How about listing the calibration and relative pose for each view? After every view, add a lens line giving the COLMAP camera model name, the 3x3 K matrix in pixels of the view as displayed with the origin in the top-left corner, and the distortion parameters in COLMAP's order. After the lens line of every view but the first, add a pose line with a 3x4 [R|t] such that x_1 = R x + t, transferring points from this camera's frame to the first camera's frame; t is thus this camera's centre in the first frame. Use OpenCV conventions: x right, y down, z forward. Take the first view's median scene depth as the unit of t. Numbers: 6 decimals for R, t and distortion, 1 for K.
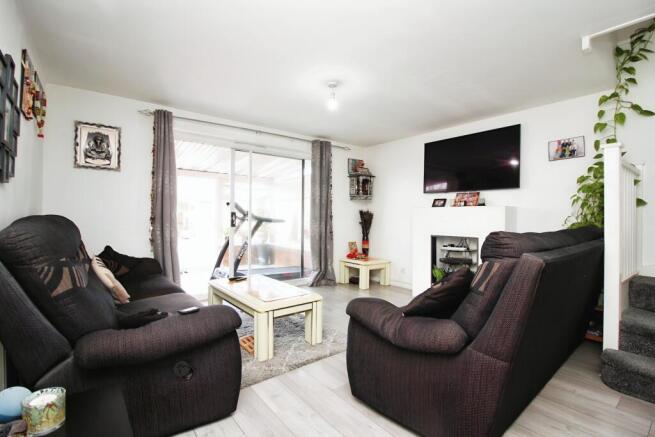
lens RADIAL K [[307.3, 0, 325.7], [0, 307.3, 215.1], [0, 0, 1]] dist [-0.015276, -0.000528]
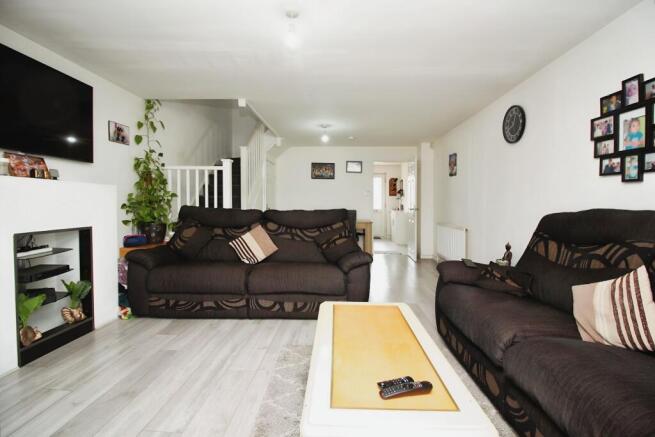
lens RADIAL K [[307.3, 0, 325.7], [0, 307.3, 215.1], [0, 0, 1]] dist [-0.015276, -0.000528]
pose [[-0.753457, -0.022263, 0.657120, -0.432815], [-0.001492, 0.999482, 0.032151, 0.027879], [-0.657496, 0.023243, -0.753100, 1.303548]]
